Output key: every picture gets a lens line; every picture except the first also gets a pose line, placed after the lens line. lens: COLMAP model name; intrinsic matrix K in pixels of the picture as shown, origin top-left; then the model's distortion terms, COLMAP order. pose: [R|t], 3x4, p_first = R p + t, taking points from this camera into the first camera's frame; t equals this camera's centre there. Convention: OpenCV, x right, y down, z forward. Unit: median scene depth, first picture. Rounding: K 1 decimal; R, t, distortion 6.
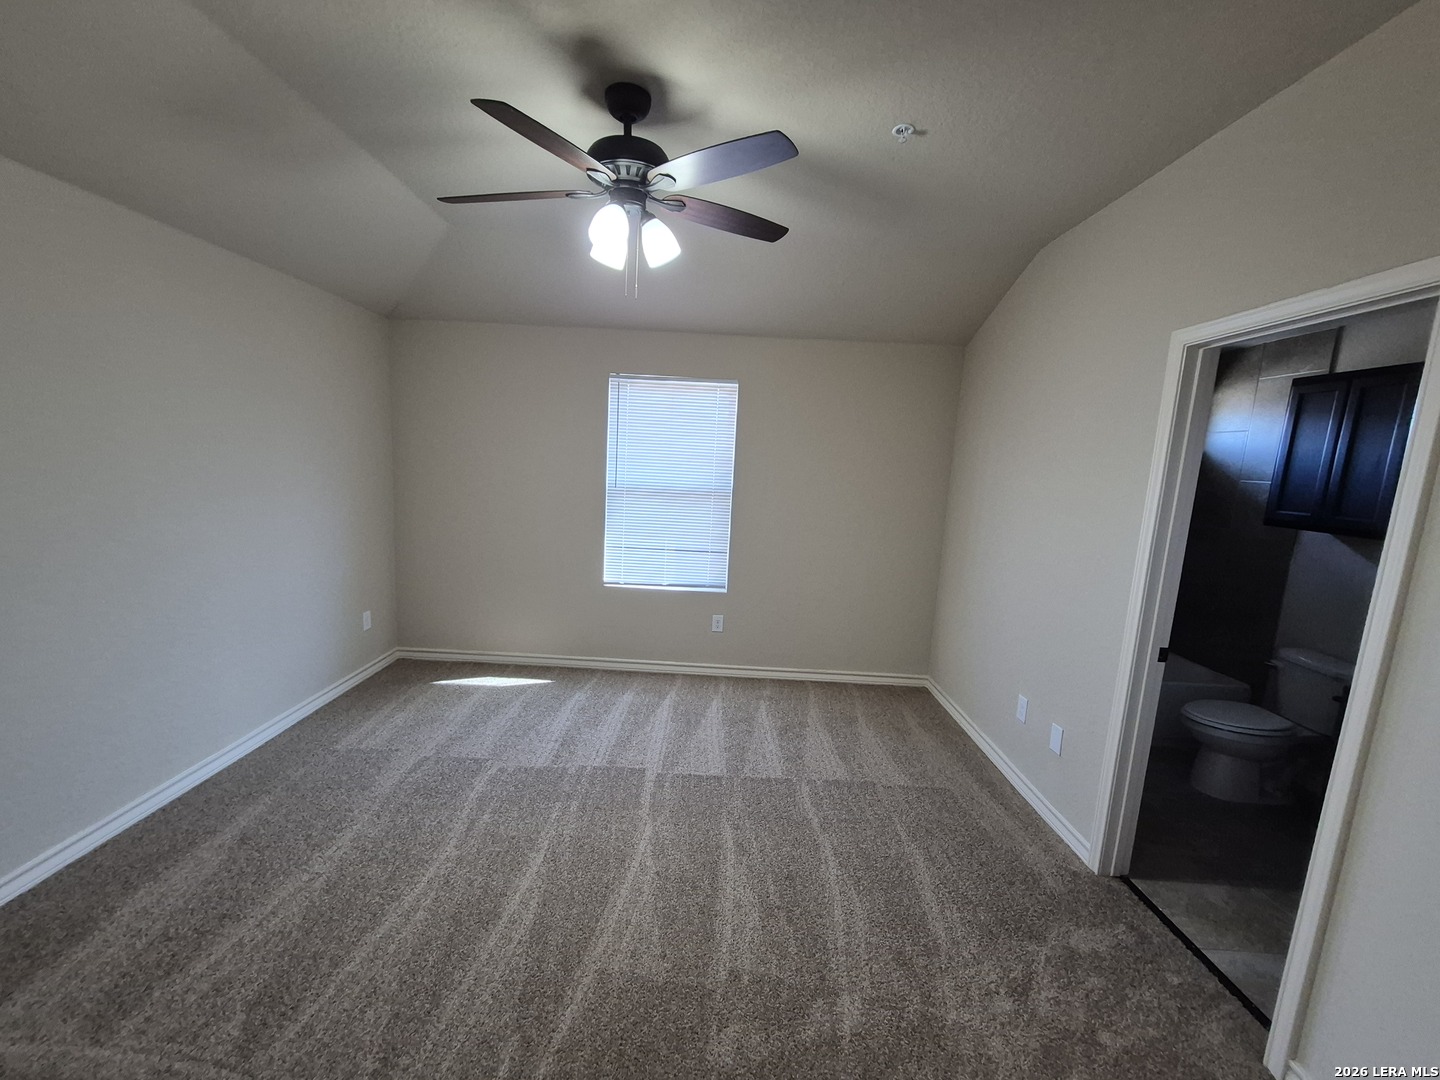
lens RADIAL K [[567.5, 0, 717.4], [0, 567.5, 547.6], [0, 0, 1]] dist [-0.006654, 0.000424]
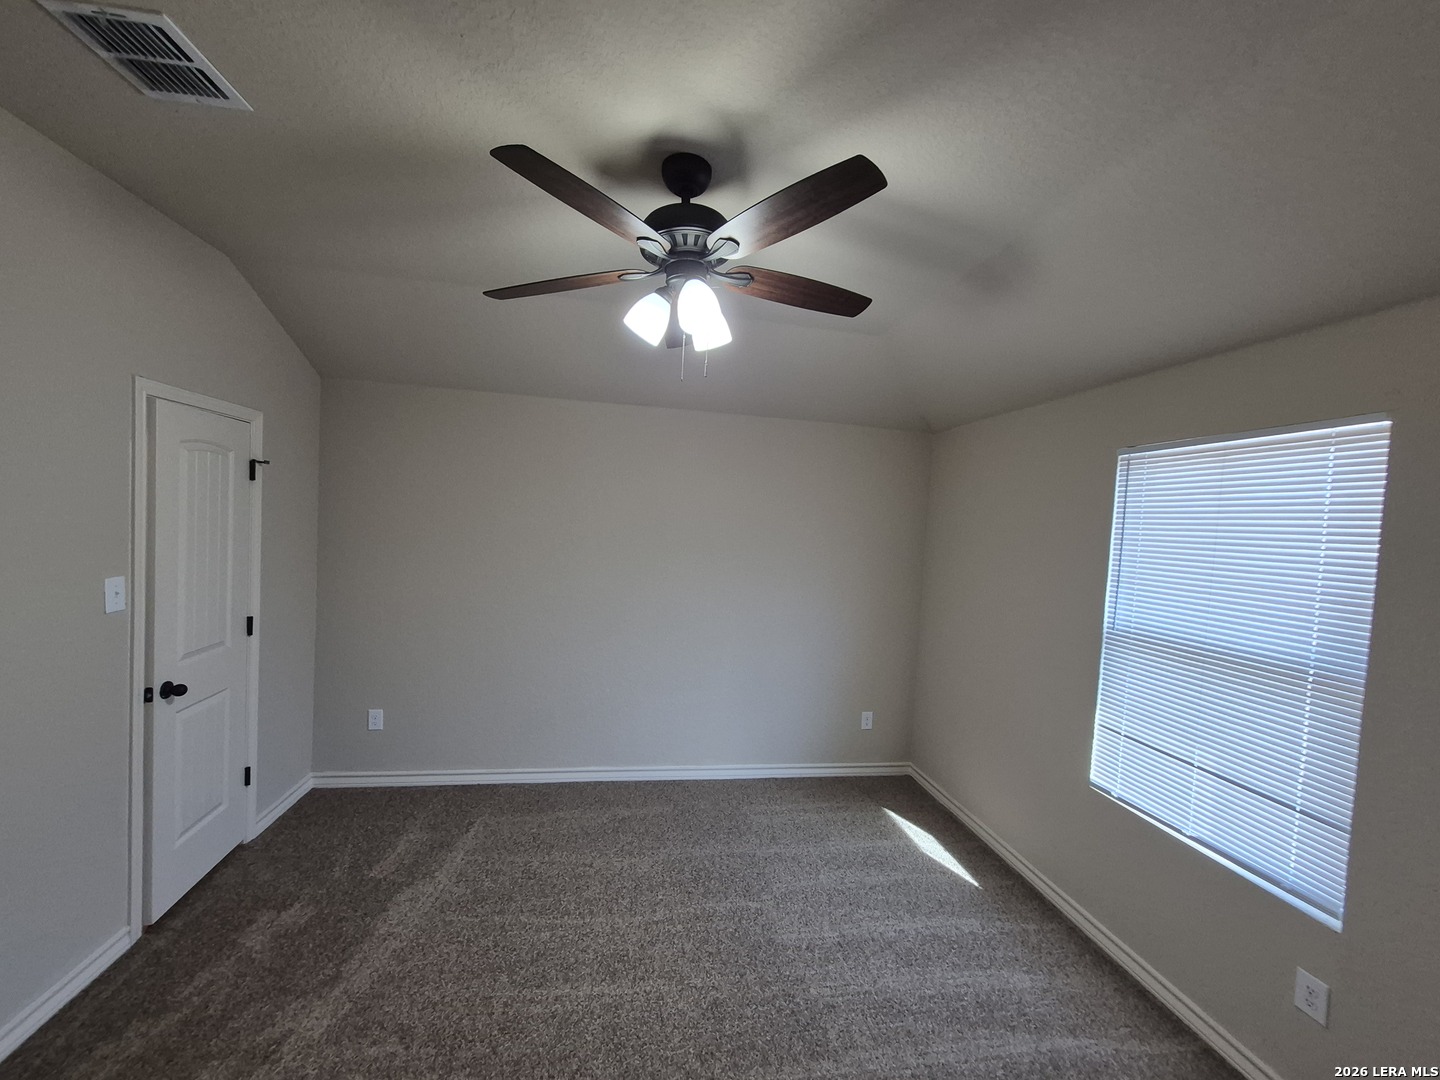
lens RADIAL K [[567.5, 0, 717.4], [0, 567.5, 547.6], [0, 0, 1]] dist [-0.006654, 0.000424]
pose [[0.169875, 0.000597, -0.985465, 0.376255], [-0.196078, 0.980026, -0.033206, -0.098342], [0.965762, 0.198869, 0.166599, 0.519204]]
